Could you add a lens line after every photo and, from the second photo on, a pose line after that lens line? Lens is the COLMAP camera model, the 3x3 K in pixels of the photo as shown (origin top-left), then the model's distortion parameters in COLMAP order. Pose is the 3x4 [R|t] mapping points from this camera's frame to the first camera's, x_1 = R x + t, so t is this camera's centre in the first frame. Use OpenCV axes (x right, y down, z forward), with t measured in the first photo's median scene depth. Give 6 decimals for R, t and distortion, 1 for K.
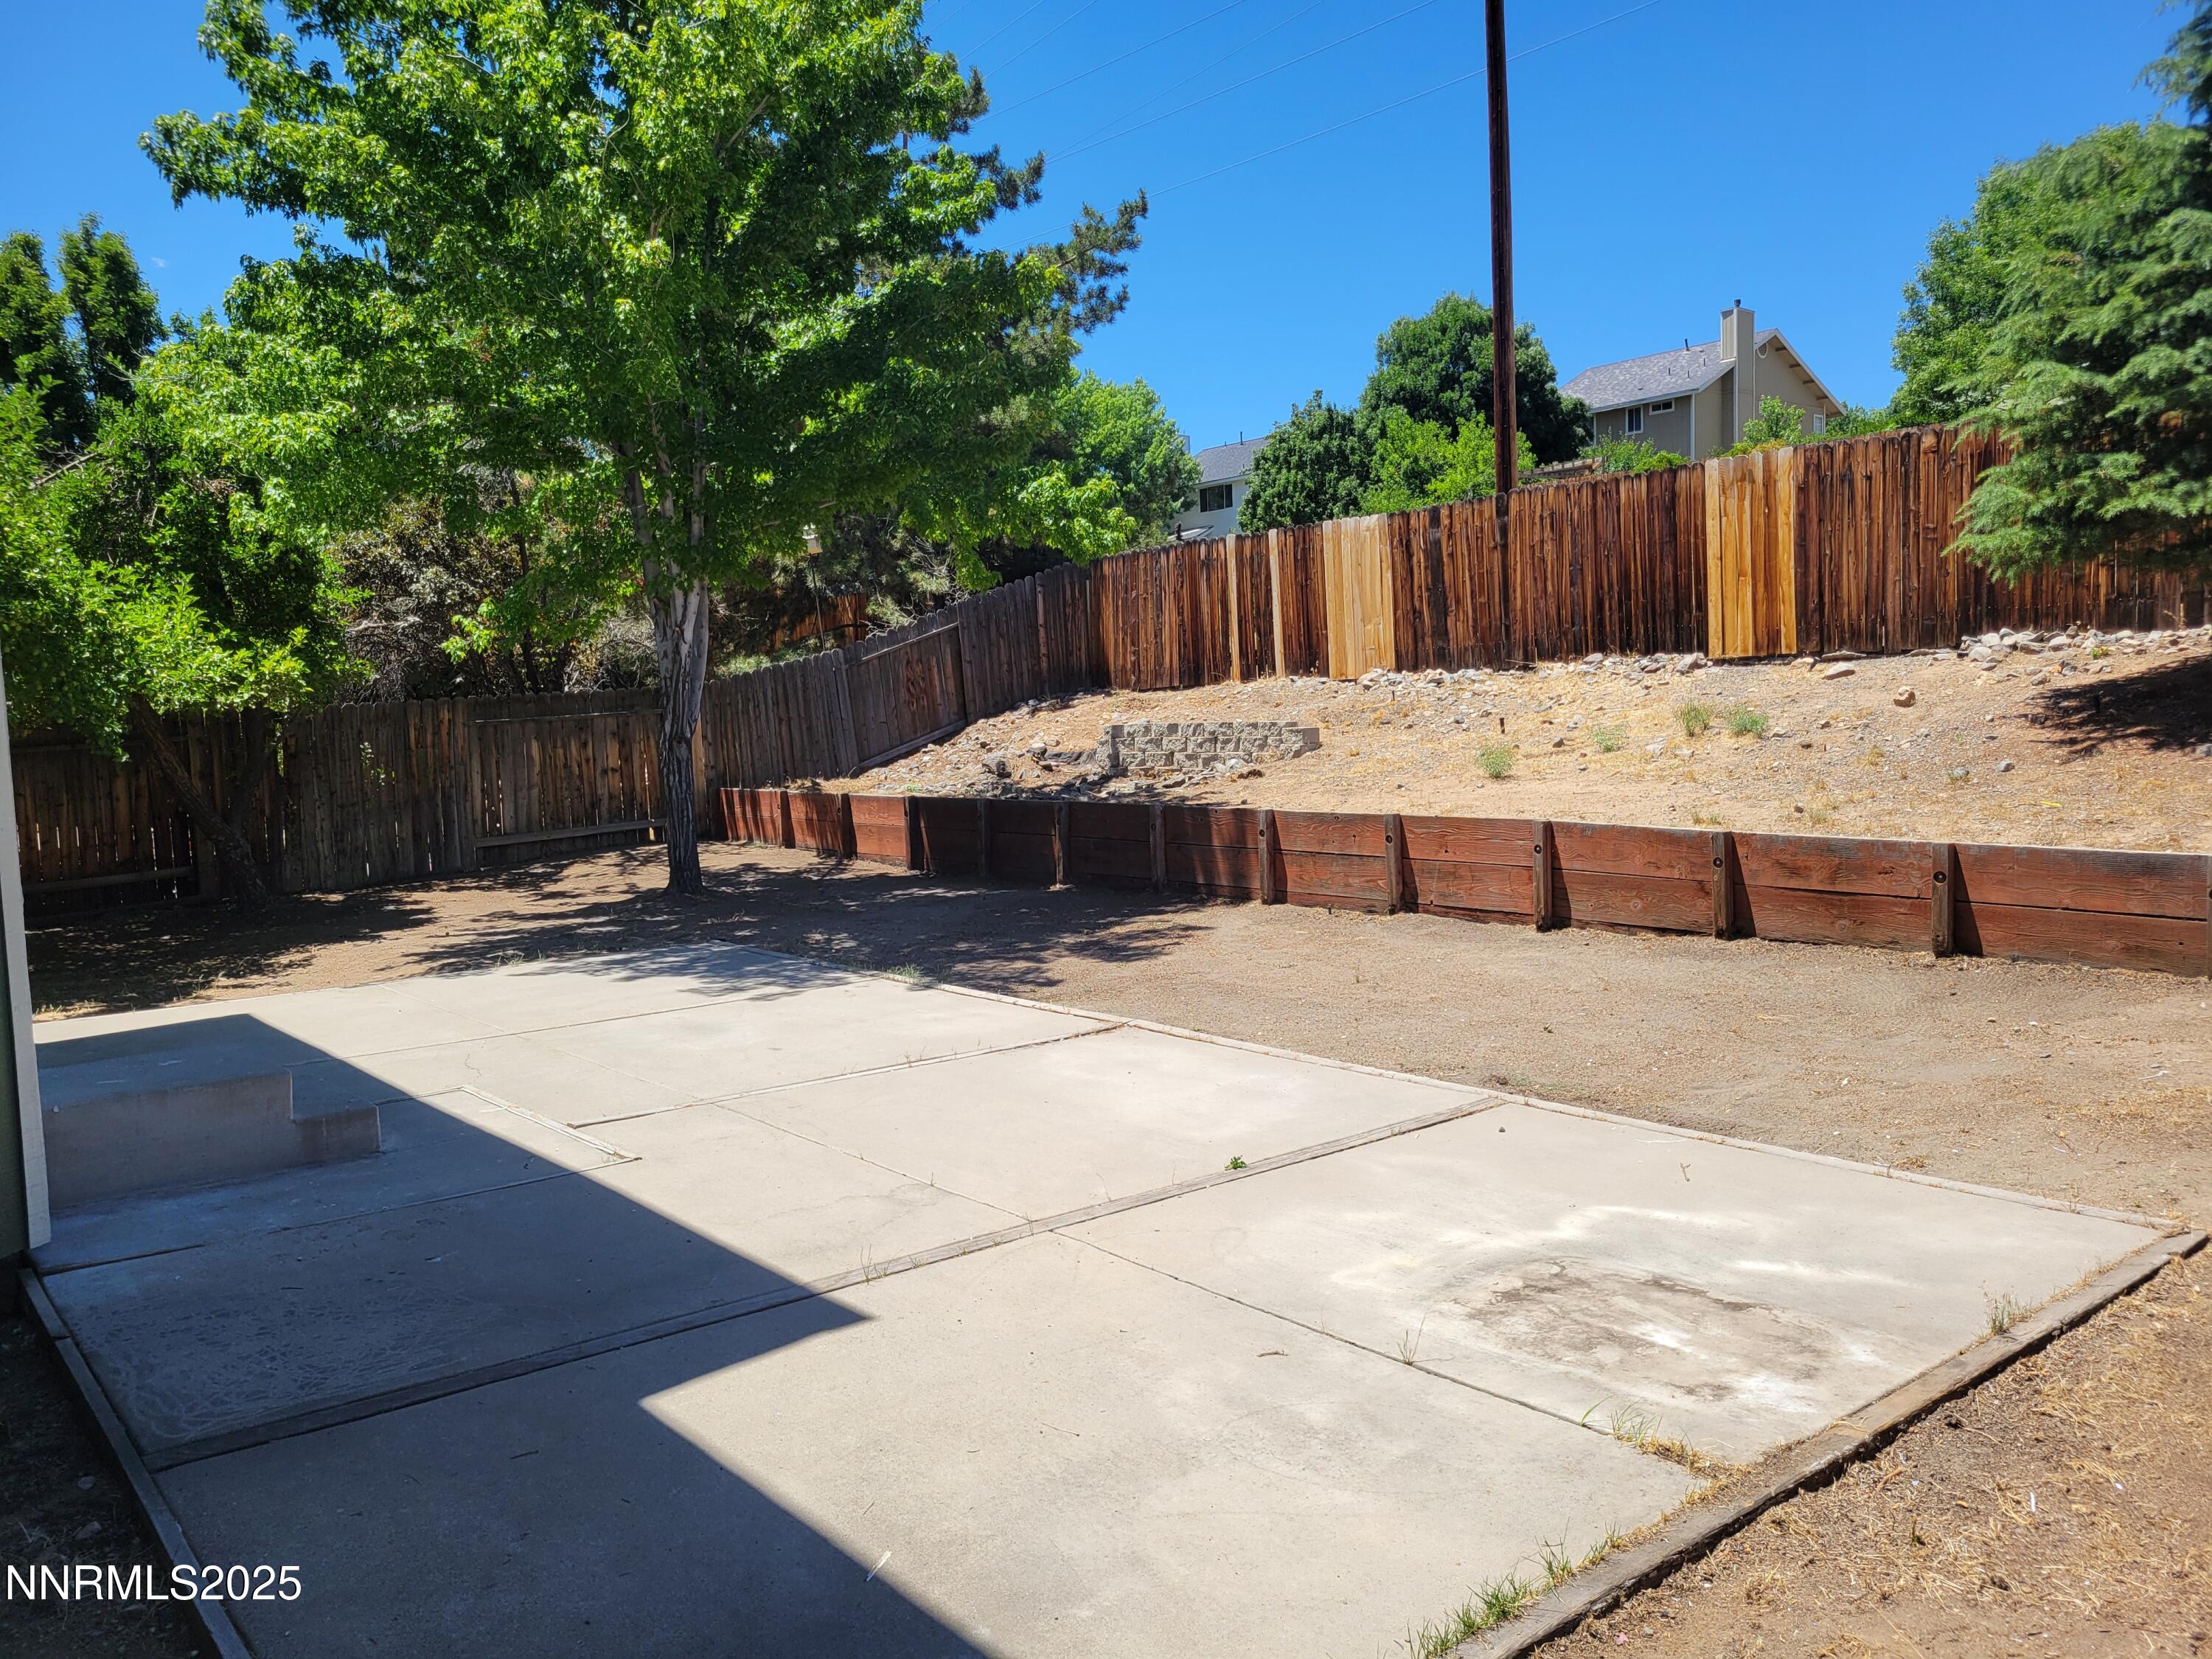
lens RADIAL K [[1658.2, 0, 1104.5], [0, 1658.2, 829.6], [0, 0, 1]] dist [0.041683, -0.025737]
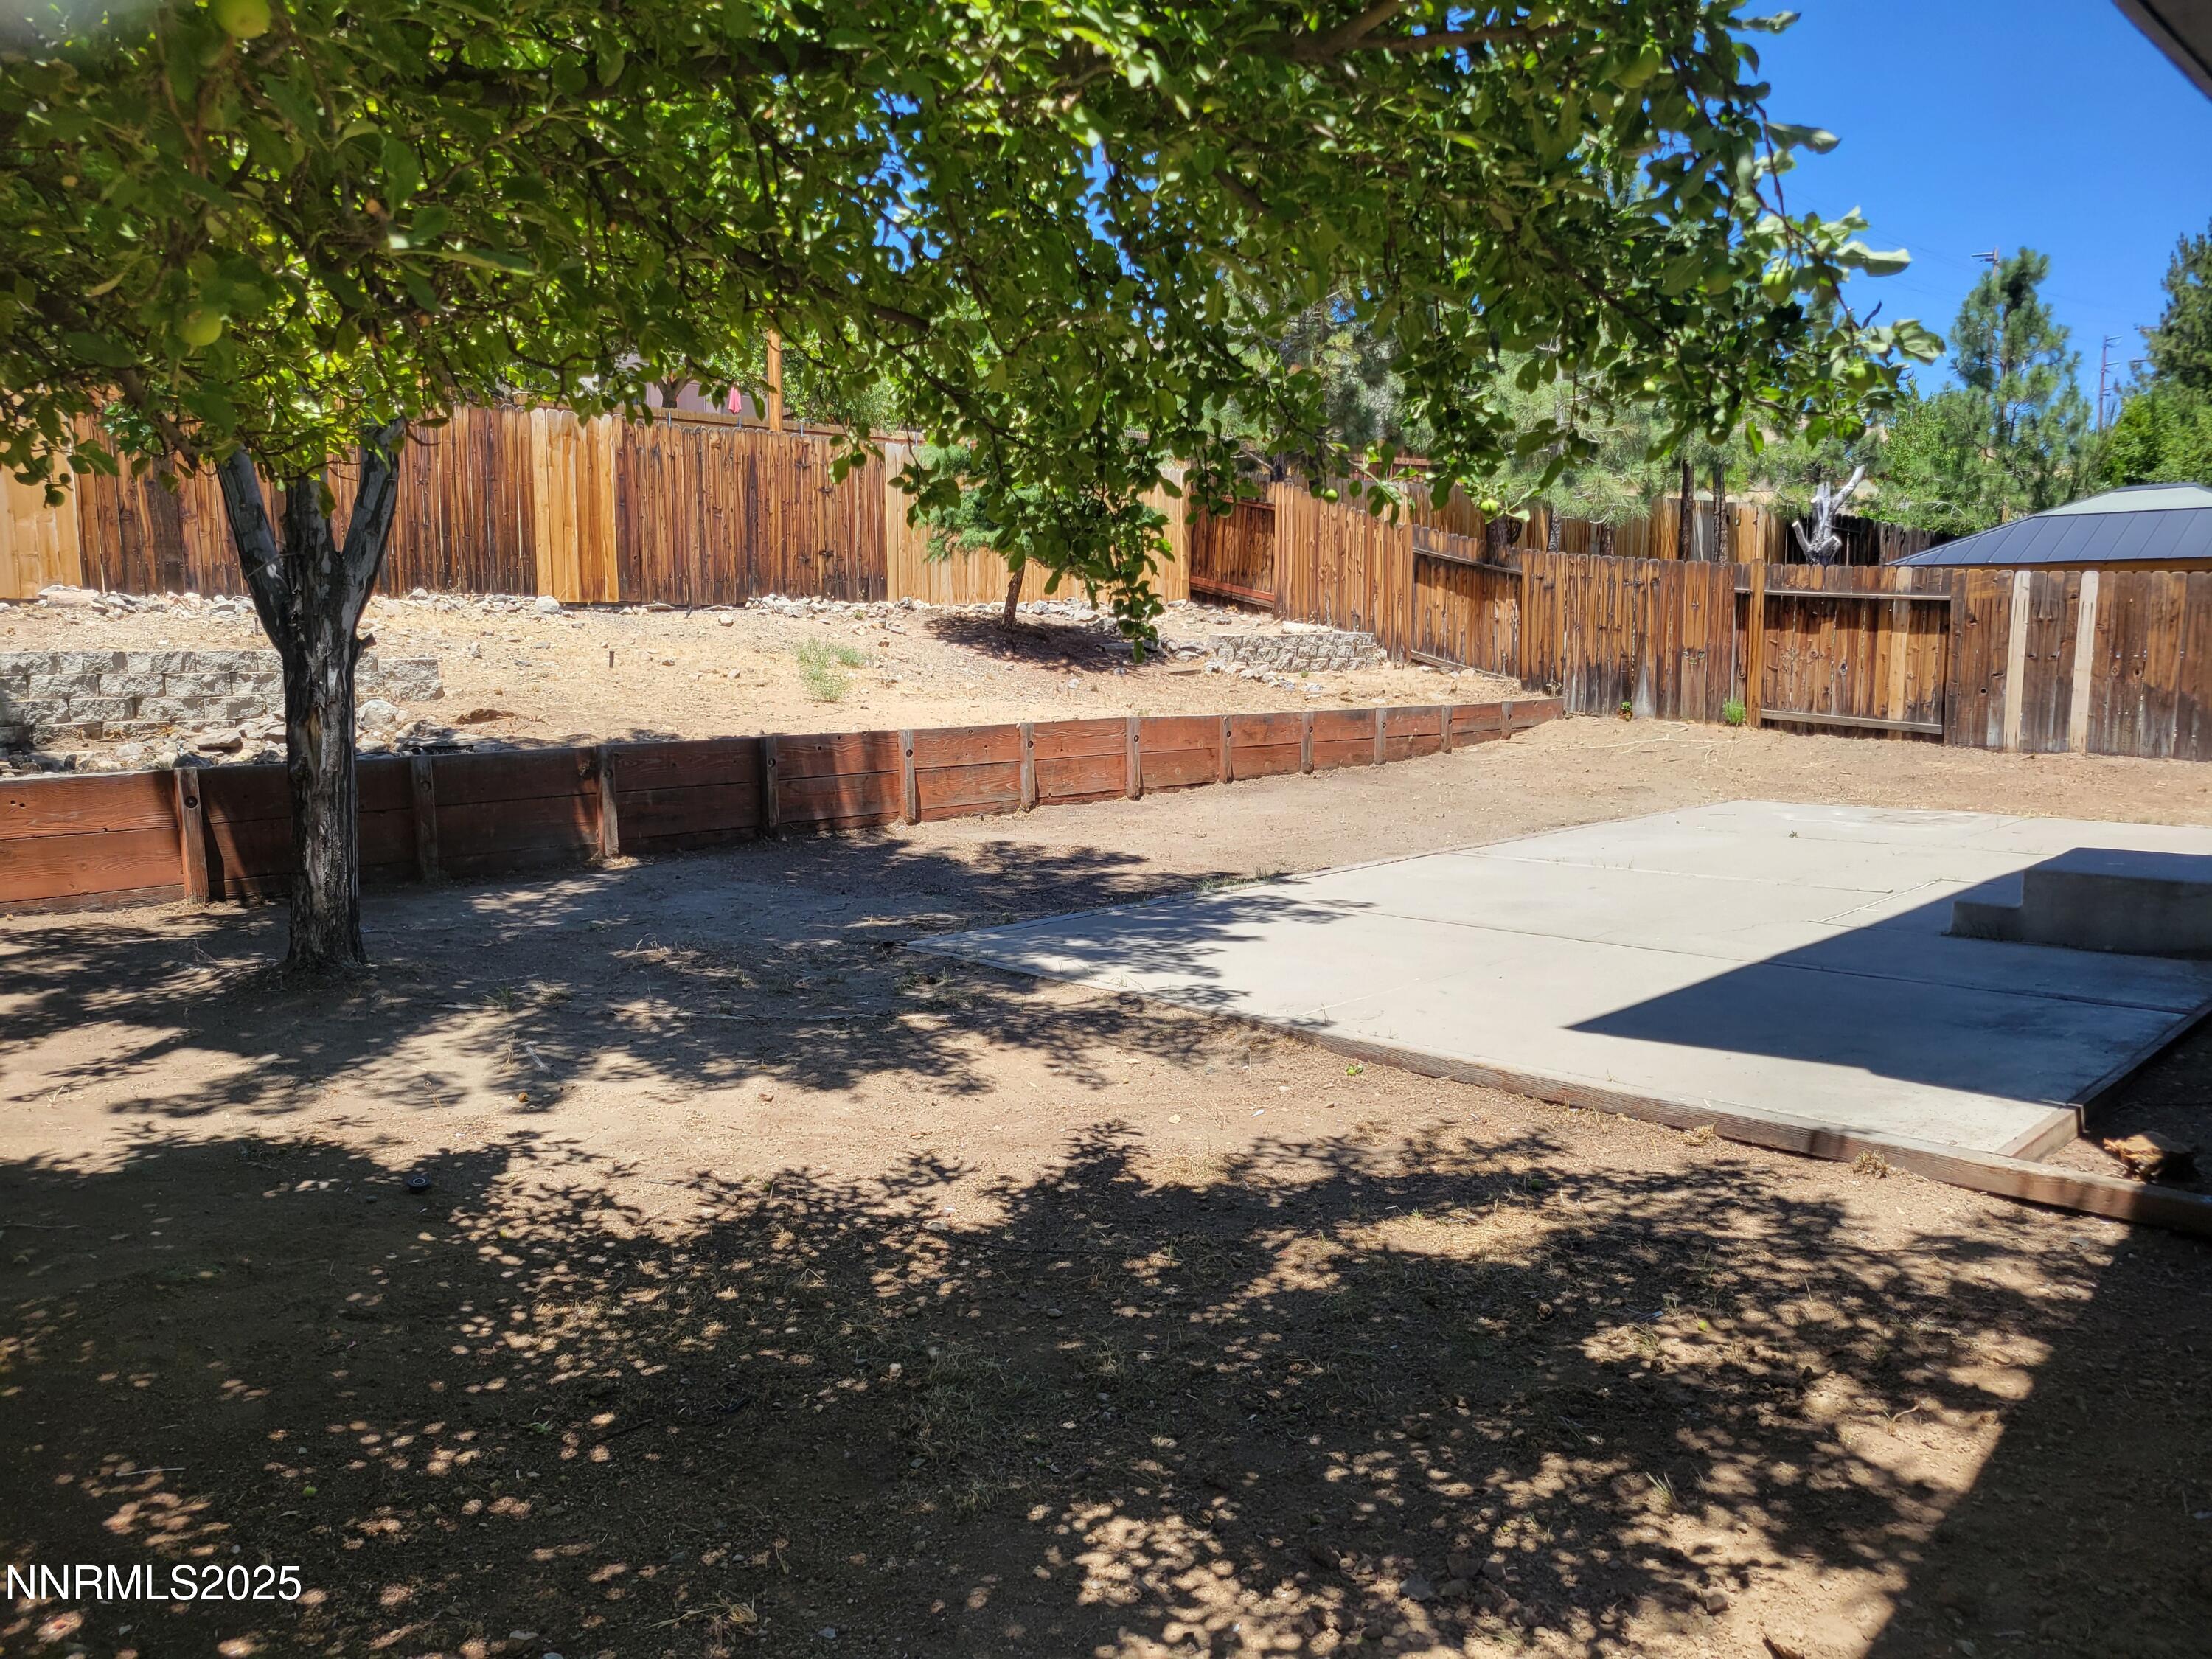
lens RADIAL K [[1658.2, 0, 1106.3], [0, 1658.2, 826.0], [0, 0, 1]] dist [0.041683, -0.025737]
pose [[-0.106078, -0.075750, 0.991468, -0.731906], [0.086099, 0.992649, 0.085052, -0.023297], [-0.990623, 0.094387, -0.098776, 0.795801]]
